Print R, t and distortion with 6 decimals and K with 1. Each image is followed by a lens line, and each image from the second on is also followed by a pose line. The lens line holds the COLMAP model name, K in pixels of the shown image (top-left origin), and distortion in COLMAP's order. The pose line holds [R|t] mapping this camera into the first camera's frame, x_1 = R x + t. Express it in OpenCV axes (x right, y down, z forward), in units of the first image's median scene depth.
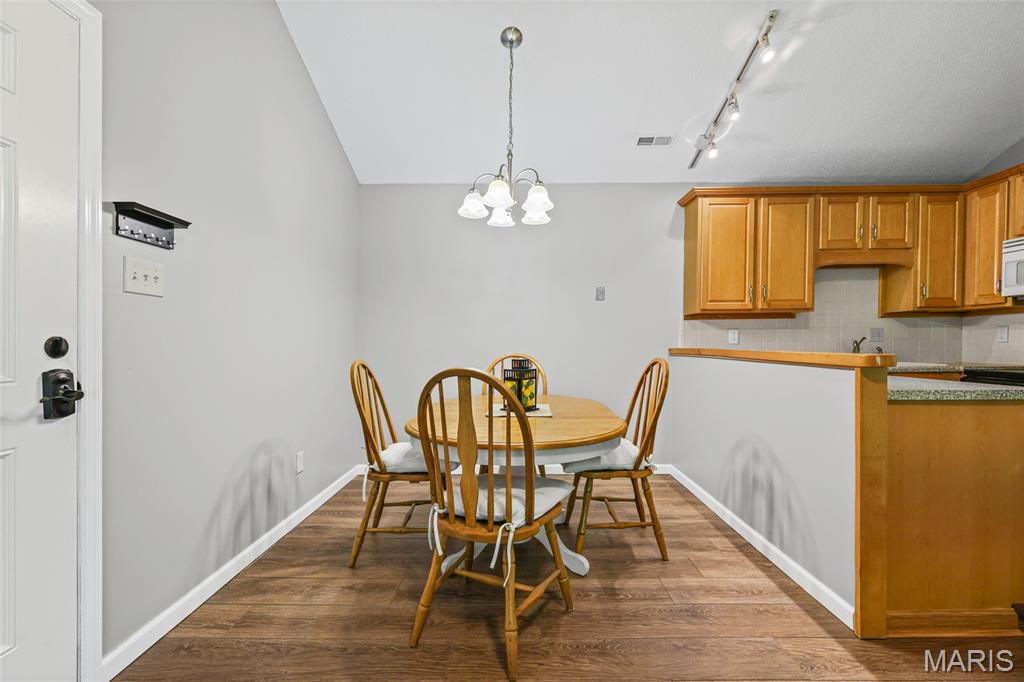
lens RADIAL K [[453.5, 0, 517.0], [0, 453.5, 344.3], [0, 0, 1]] dist [0.003163, 0.000228]
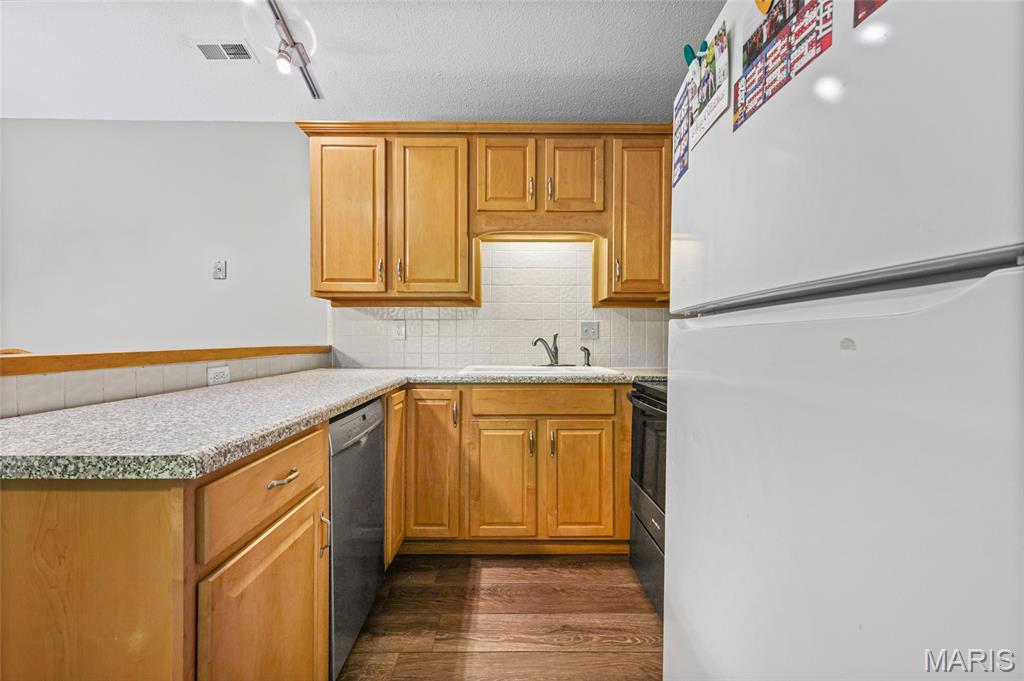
lens RADIAL K [[446.1, 0, 511.8], [0, 446.1, 338.2], [0, 0, 1]] dist [-0.003126, -0.000118]
pose [[0.999798, 0.010612, 0.017056, 0.937609], [-0.010534, 0.999934, -0.004642, -0.004663], [-0.017104, 0.004462, 0.999844, 0.383302]]
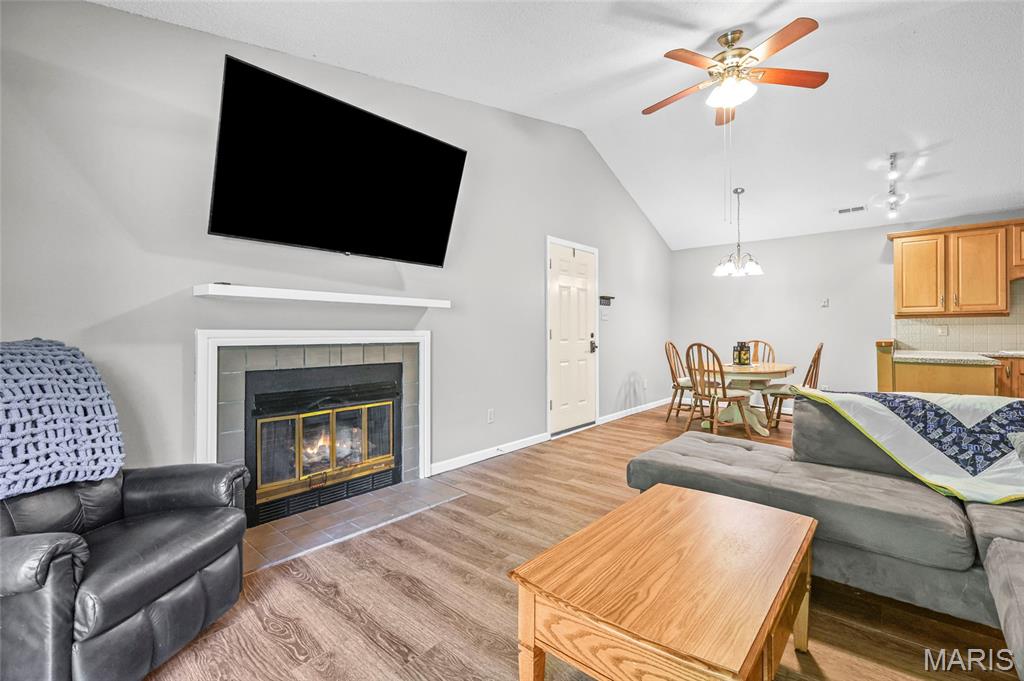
lens RADIAL K [[443.1, 0, 514.0], [0, 443.1, 328.2], [0, 0, 1]] dist [-0.001300, -0.000030]
pose [[0.762928, -0.002420, -0.646479, 0.509753], [-0.004369, 0.999951, -0.008900, -0.009755], [0.646469, 0.009615, 0.762880, -1.239100]]
